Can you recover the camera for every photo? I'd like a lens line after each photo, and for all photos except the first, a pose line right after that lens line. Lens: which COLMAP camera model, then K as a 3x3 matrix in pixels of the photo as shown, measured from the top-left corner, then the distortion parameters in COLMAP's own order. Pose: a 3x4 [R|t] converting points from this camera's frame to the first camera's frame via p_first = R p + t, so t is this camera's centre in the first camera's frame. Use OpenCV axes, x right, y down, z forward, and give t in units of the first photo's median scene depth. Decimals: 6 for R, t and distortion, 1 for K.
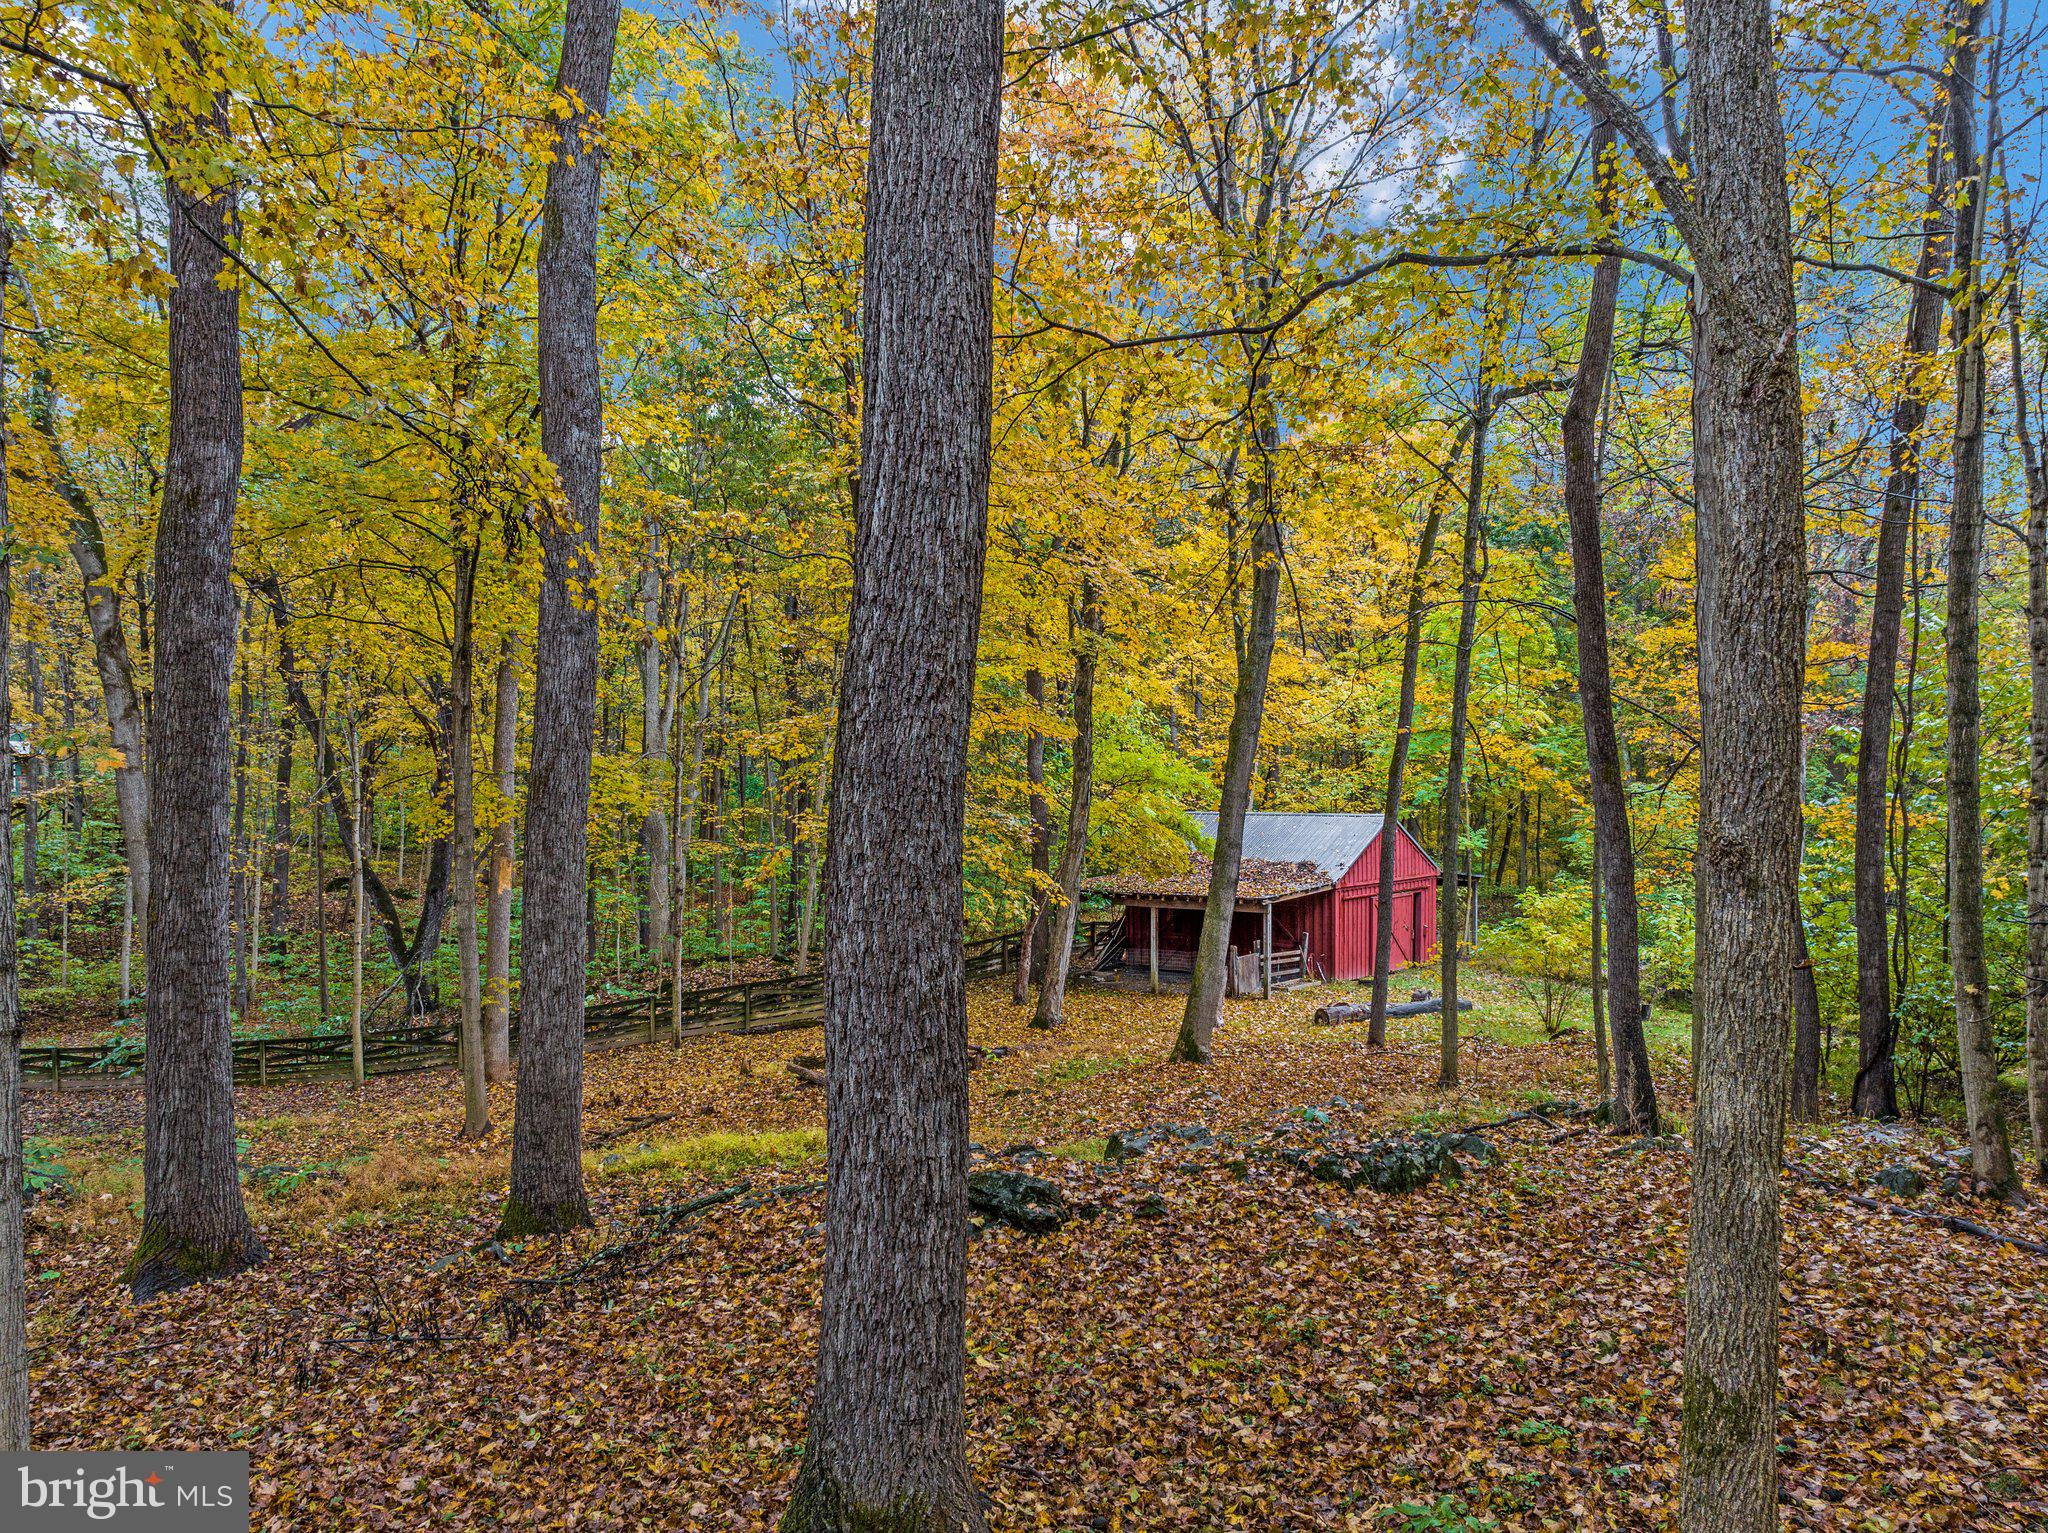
lens RADIAL K [[1457.8, 0, 1026.8], [0, 1457.8, 770.3], [0, 0, 1]] dist [-0.030232, -0.008374]
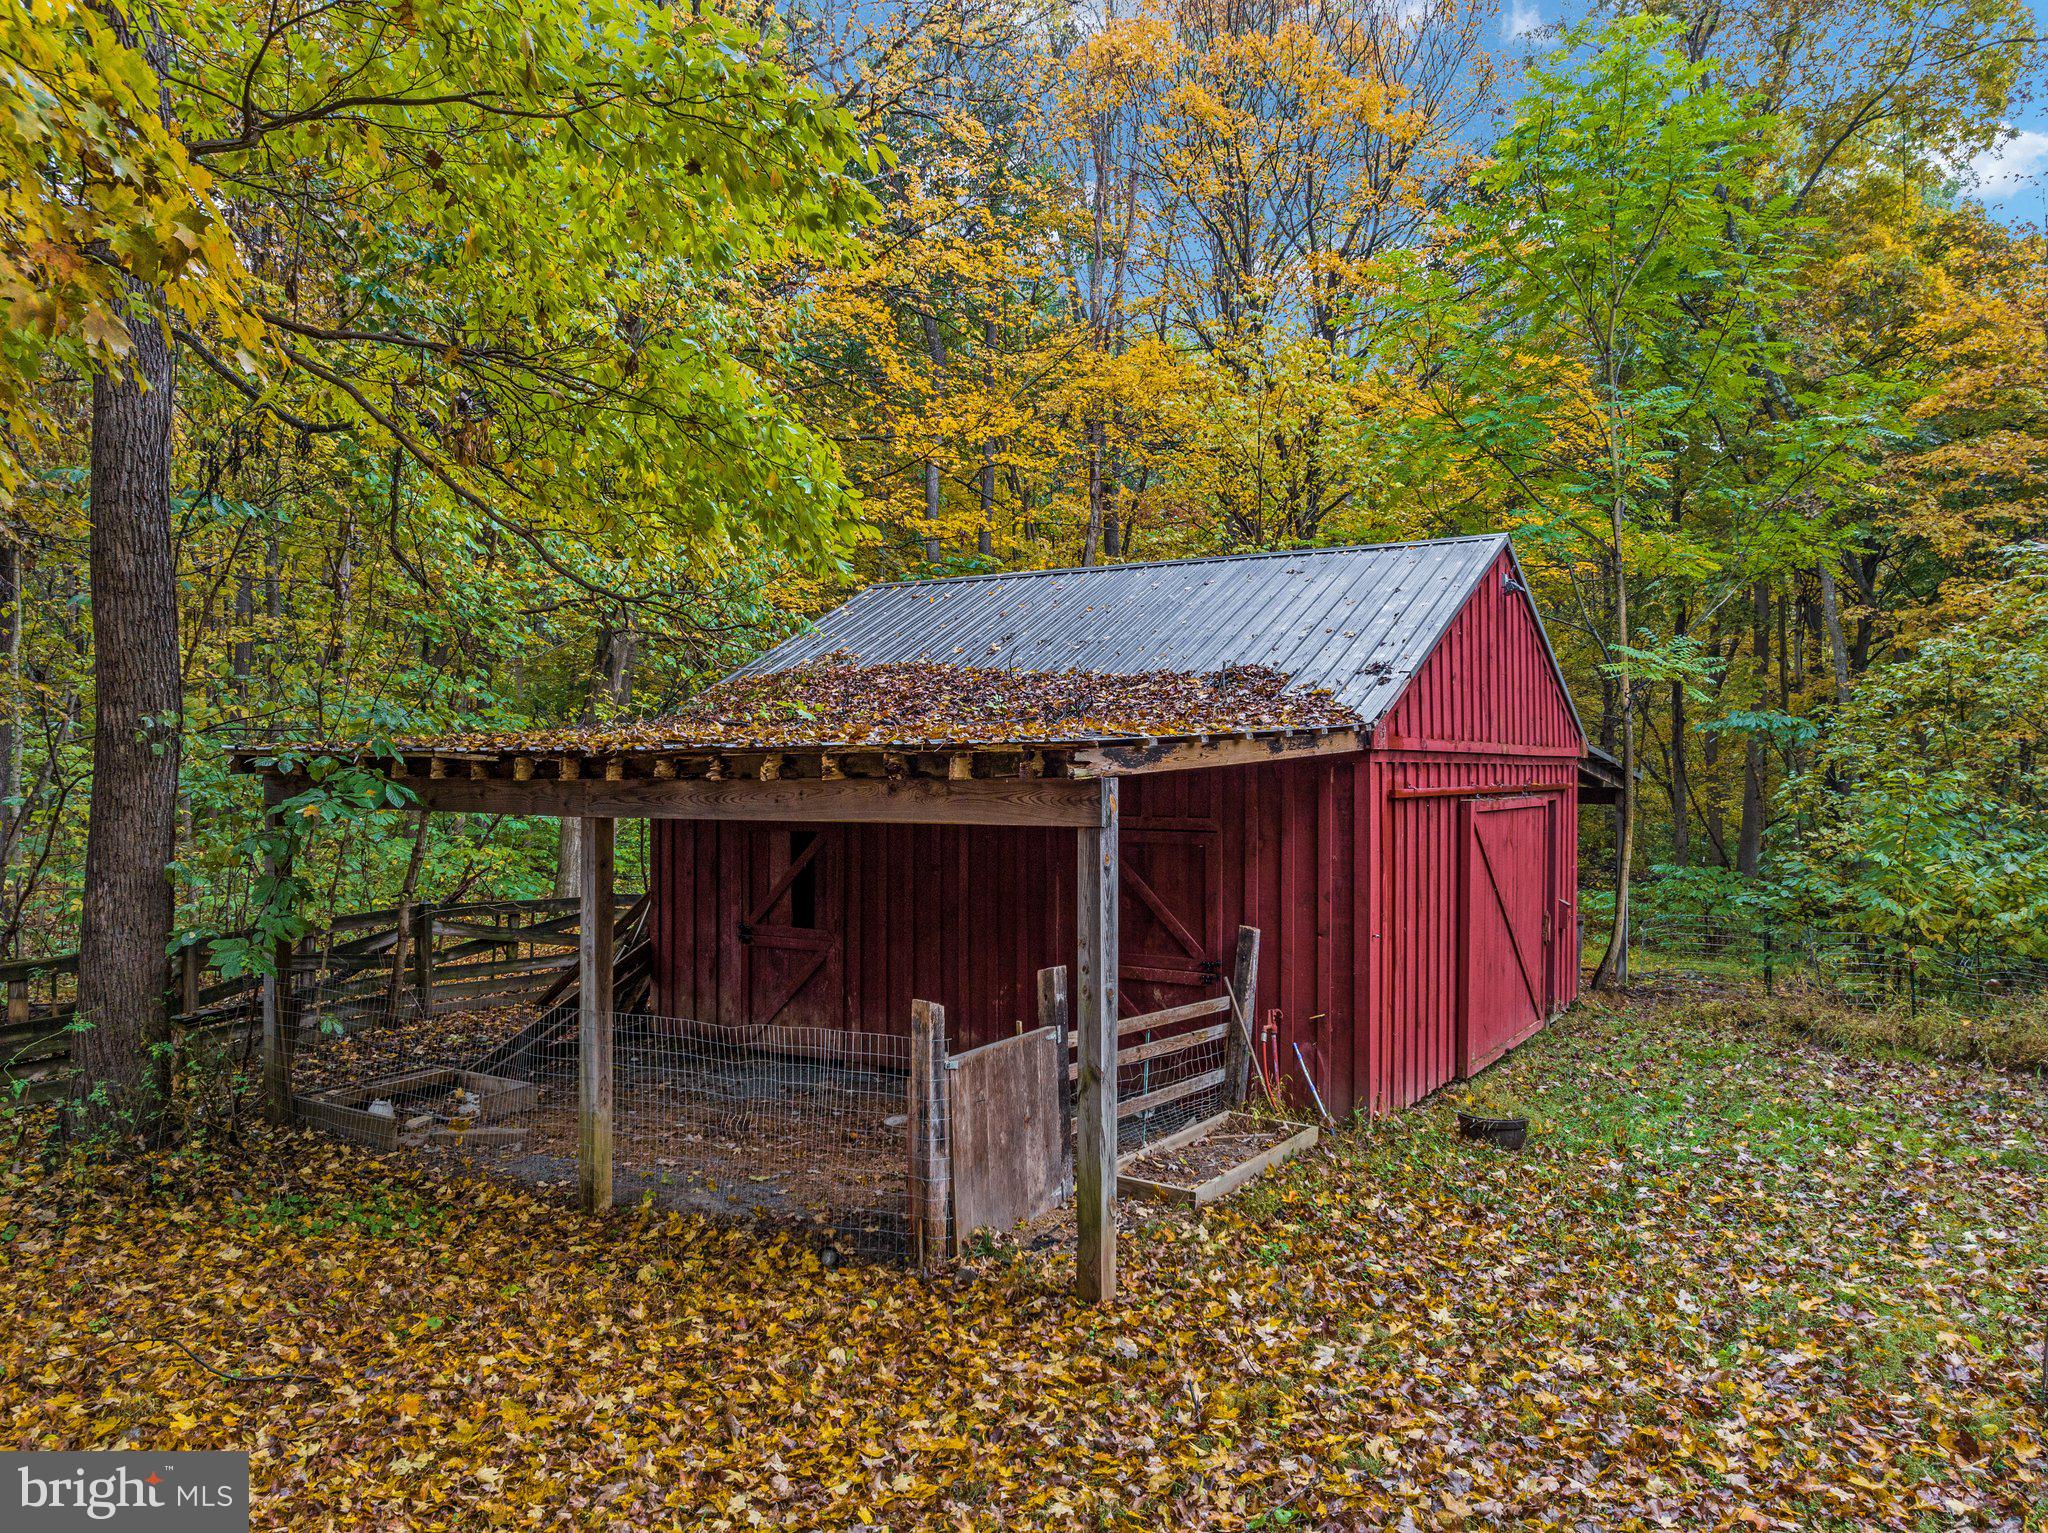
lens RADIAL K [[1457.8, 0, 1022.3], [0, 1457.8, 764.6], [0, 0, 1]] dist [-0.030232, -0.008374]
pose [[0.994453, 0.004681, 0.105075, 0.126470], [-0.005674, 0.999942, 0.009153, 0.082188], [-0.105026, -0.009699, 0.994422, 0.759647]]
